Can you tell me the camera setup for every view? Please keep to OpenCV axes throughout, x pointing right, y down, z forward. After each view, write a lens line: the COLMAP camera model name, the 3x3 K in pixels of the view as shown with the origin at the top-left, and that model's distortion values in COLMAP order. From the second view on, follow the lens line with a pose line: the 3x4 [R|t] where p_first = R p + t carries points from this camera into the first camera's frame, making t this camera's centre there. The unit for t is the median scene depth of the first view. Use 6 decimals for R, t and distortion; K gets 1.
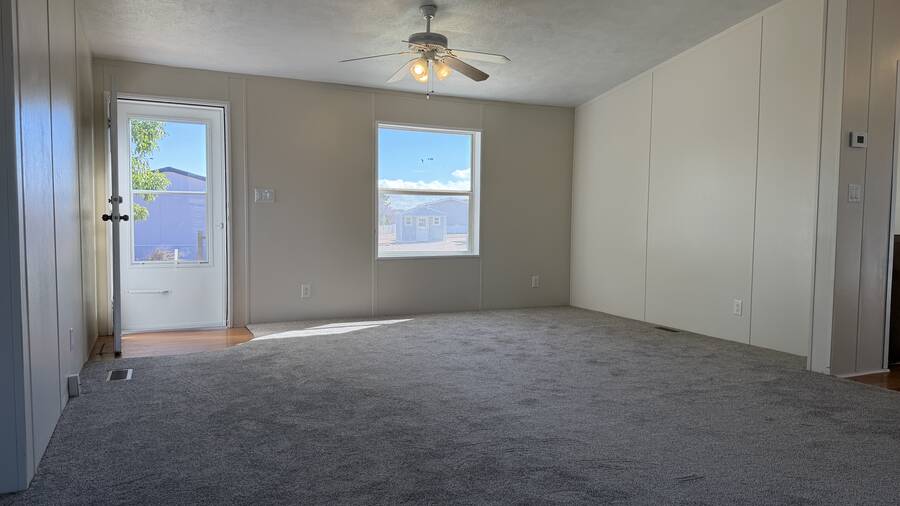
lens RADIAL K [[639.6, 0, 456.7], [0, 639.6, 252.4], [0, 0, 1]] dist [0.079814, -0.101066]
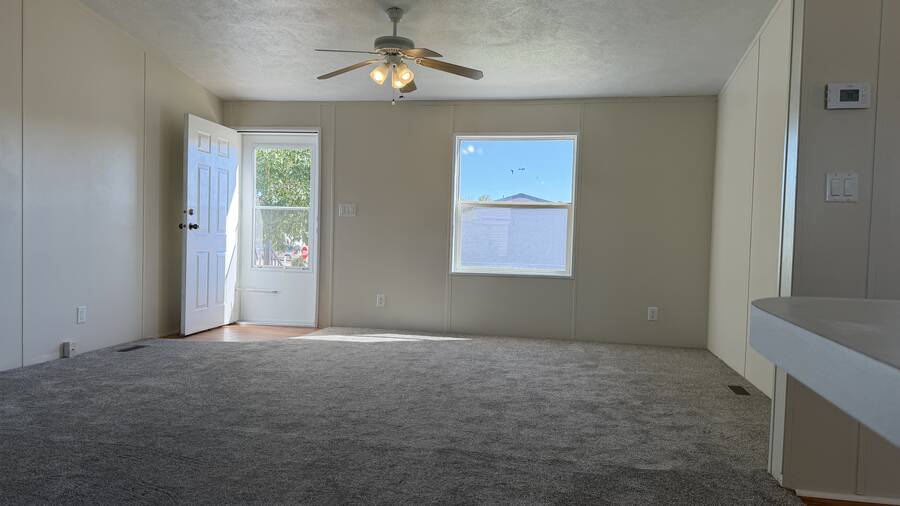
lens RADIAL K [[639.6, 0, 451.3], [0, 639.6, 254.9], [0, 0, 1]] dist [0.079814, -0.101066]
pose [[0.809344, 0.029372, -0.586600, 0.459592], [-0.050204, 0.998553, -0.019268, 0.000108], [0.585185, 0.045044, 0.809647, 0.215839]]
